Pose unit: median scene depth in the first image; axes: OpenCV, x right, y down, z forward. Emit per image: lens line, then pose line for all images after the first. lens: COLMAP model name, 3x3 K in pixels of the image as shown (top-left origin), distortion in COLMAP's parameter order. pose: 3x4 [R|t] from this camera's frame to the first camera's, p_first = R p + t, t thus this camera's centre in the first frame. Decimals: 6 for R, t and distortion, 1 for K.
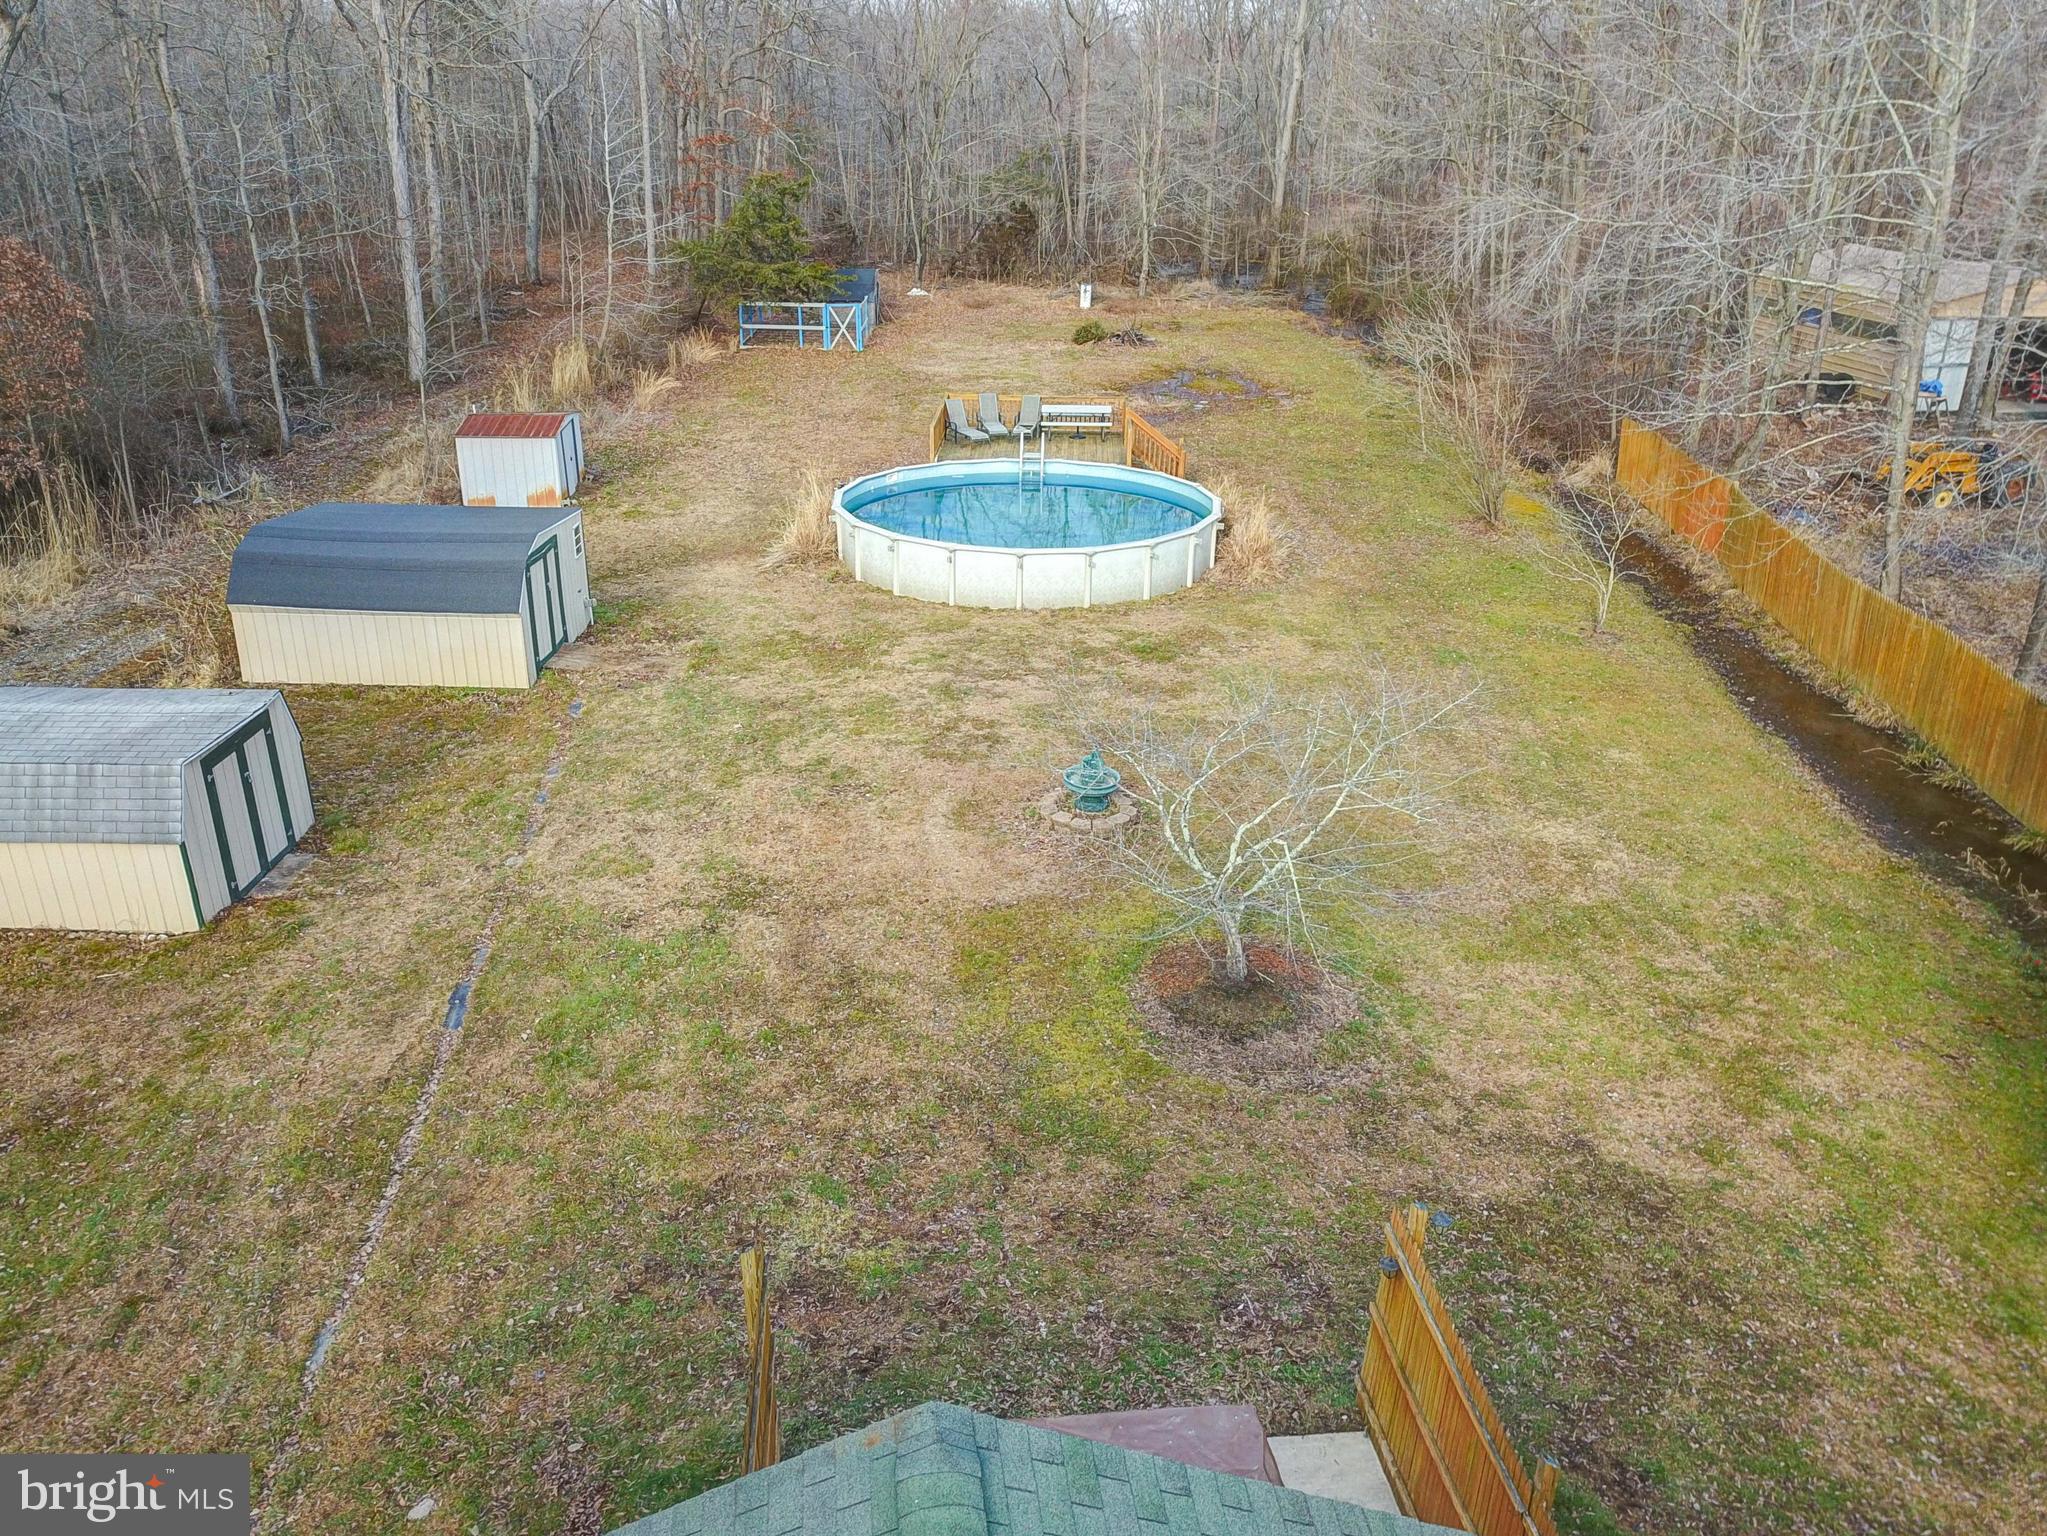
lens RADIAL K [[1550.2, 0, 1023.5], [0, 1550.2, 768.0], [0, 0, 1]] dist [0.029302, -0.005357]
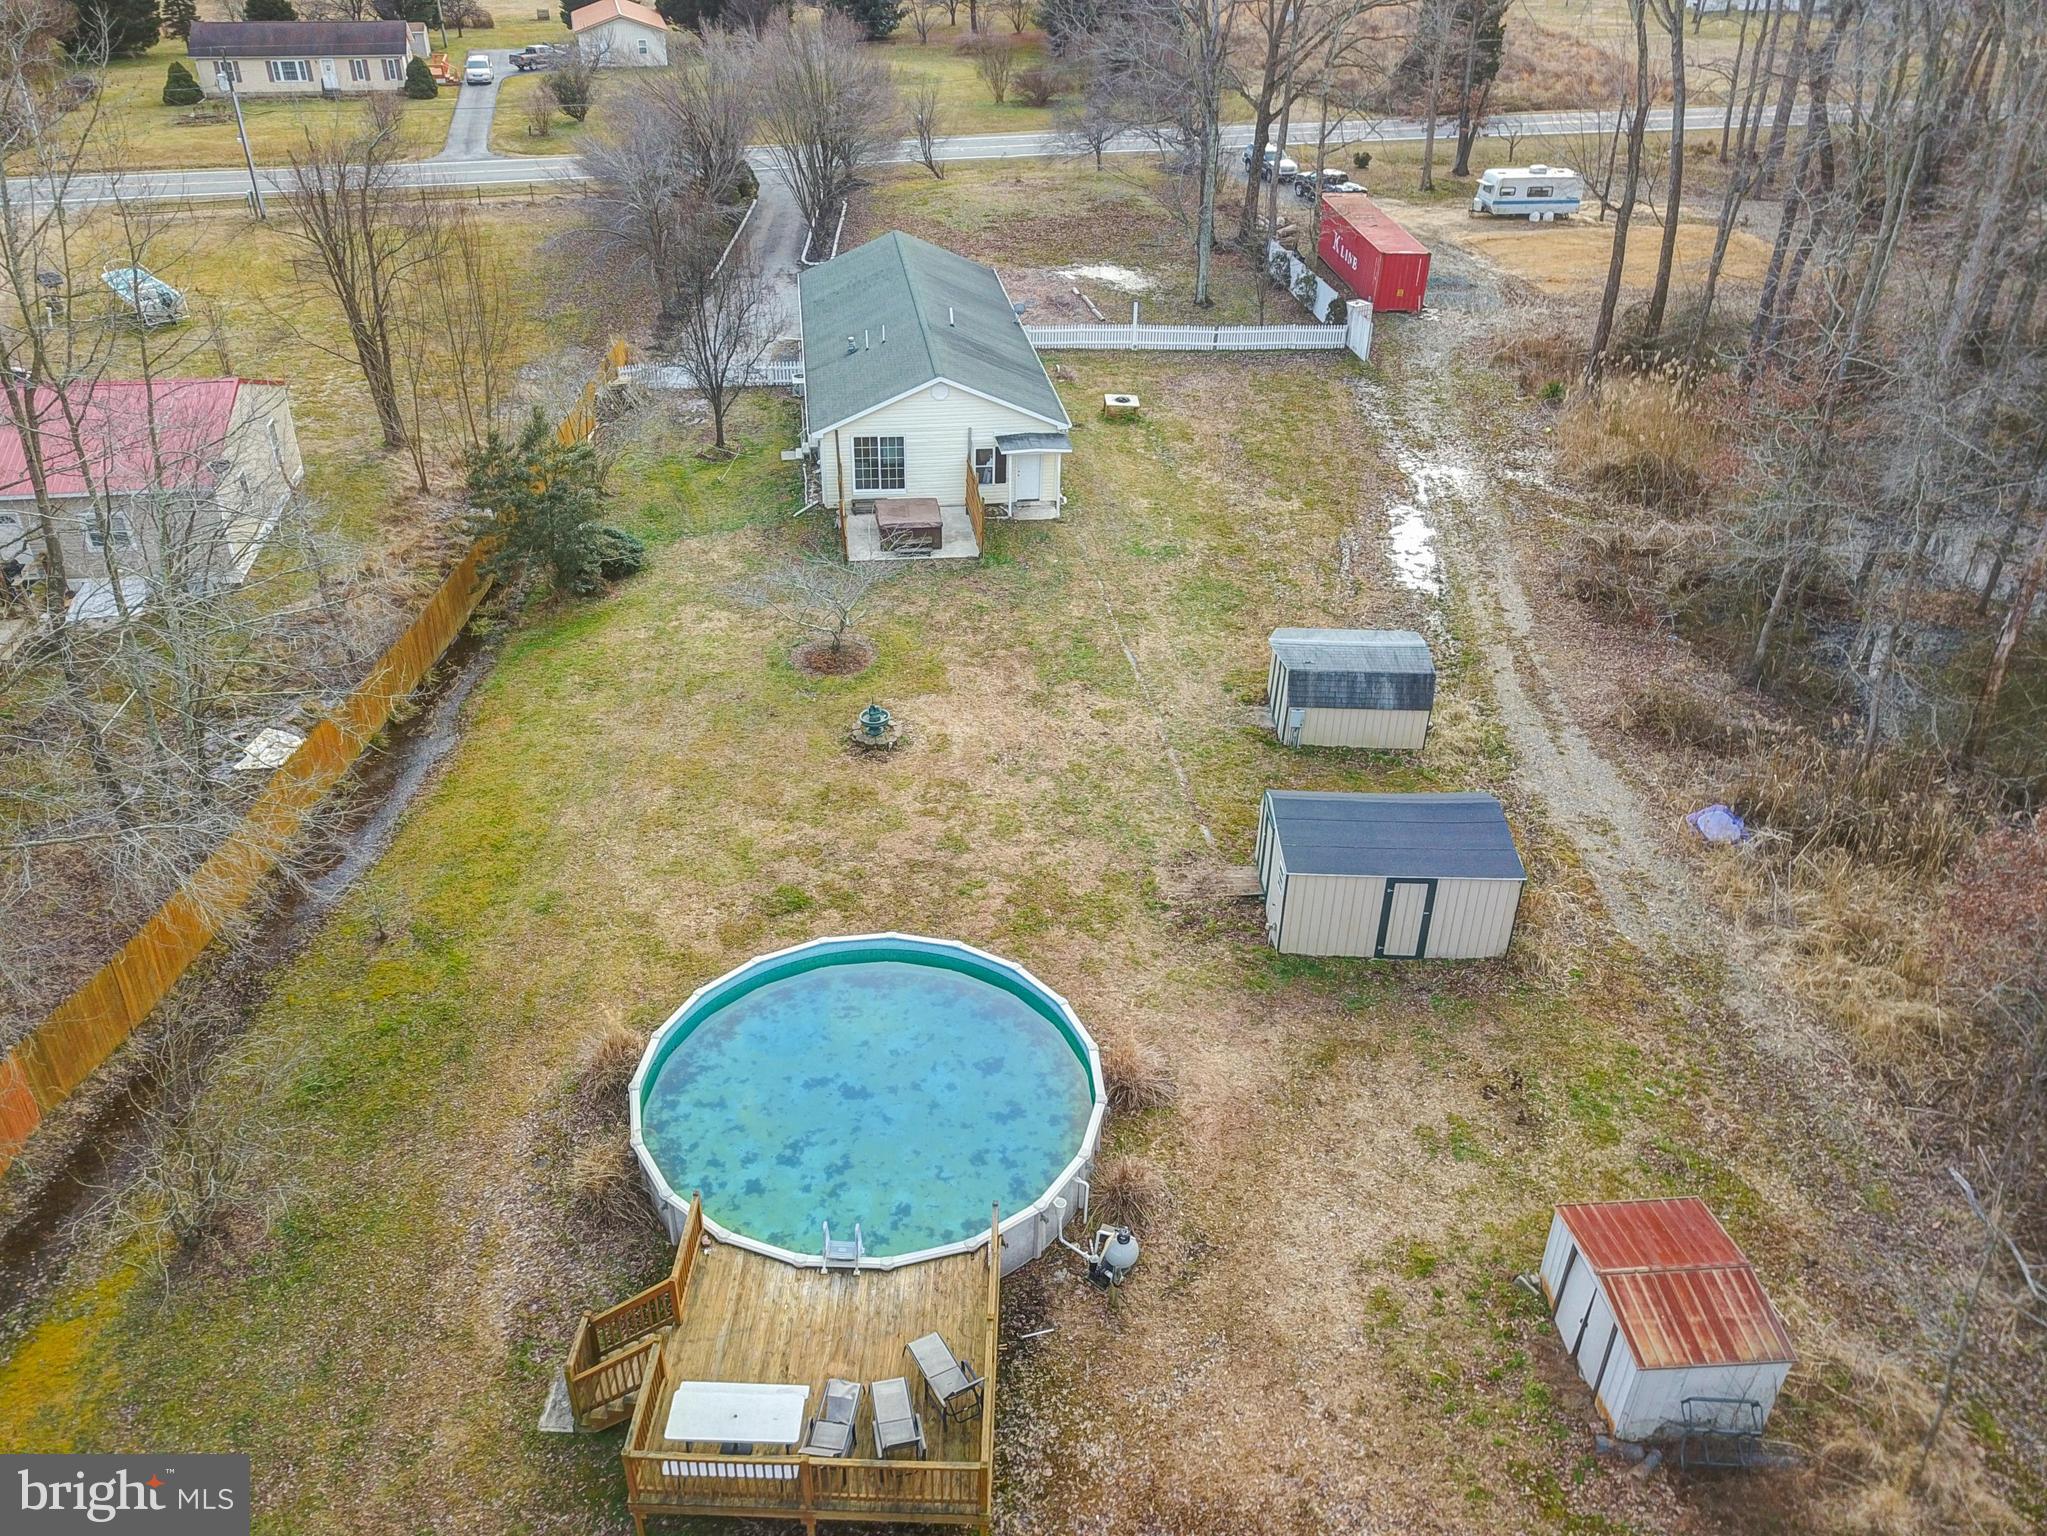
lens RADIAL K [[1550.2, 0, 1023.5], [0, 1550.2, 768.0], [0, 0, 1]] dist [0.029302, -0.005357]
pose [[-0.999720, -0.003278, -0.023425, -0.120353], [-0.020864, 0.588734, 0.808057, -1.845827], [0.011142, 0.808320, -0.588638, 2.693847]]
